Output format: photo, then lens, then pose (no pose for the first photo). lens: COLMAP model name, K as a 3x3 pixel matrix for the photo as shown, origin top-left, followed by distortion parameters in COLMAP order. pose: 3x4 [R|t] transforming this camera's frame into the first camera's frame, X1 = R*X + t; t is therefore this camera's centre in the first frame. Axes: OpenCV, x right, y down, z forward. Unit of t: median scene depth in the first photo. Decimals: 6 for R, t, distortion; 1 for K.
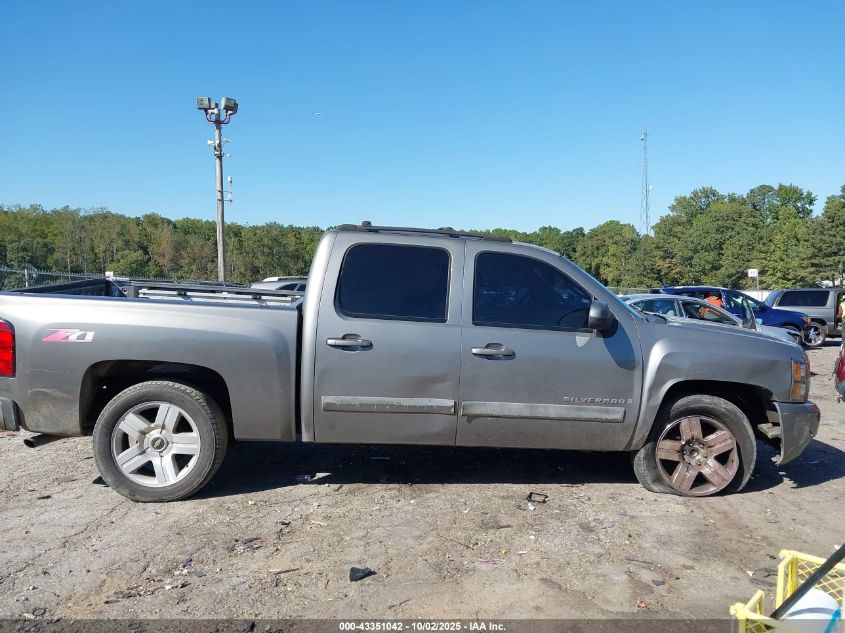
lens RADIAL K [[685.8, 0, 427.2], [0, 685.8, 314.6], [0, 0, 1]] dist [0.016287, 0.003334]
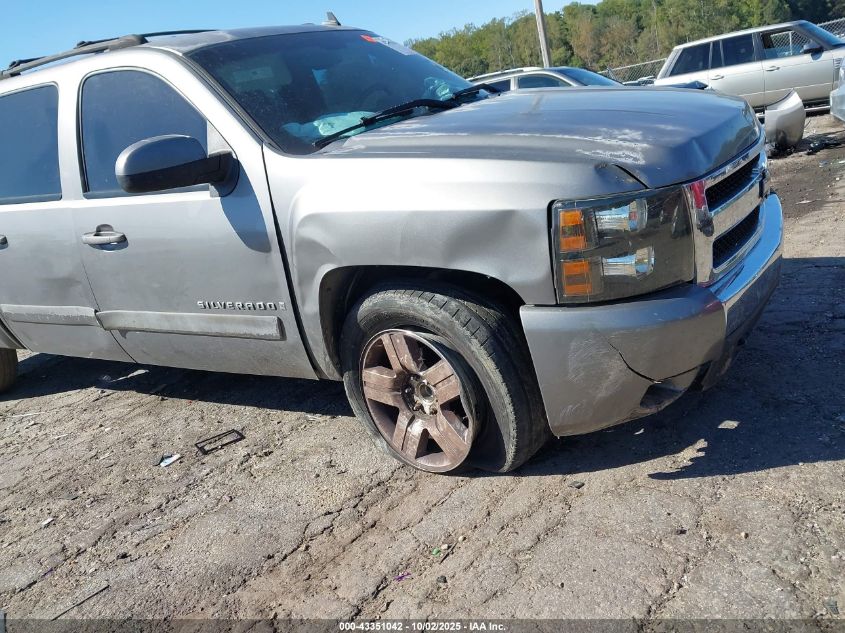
lens RADIAL K [[685.8, 0, 427.2], [0, 685.8, 314.6], [0, 0, 1]] dist [0.016287, 0.003334]
pose [[0.788442, 0.013082, -0.614969, 0.715151], [0.172519, 0.954943, 0.241497, 0.017626], [0.590420, -0.296500, 0.750661, 0.630046]]
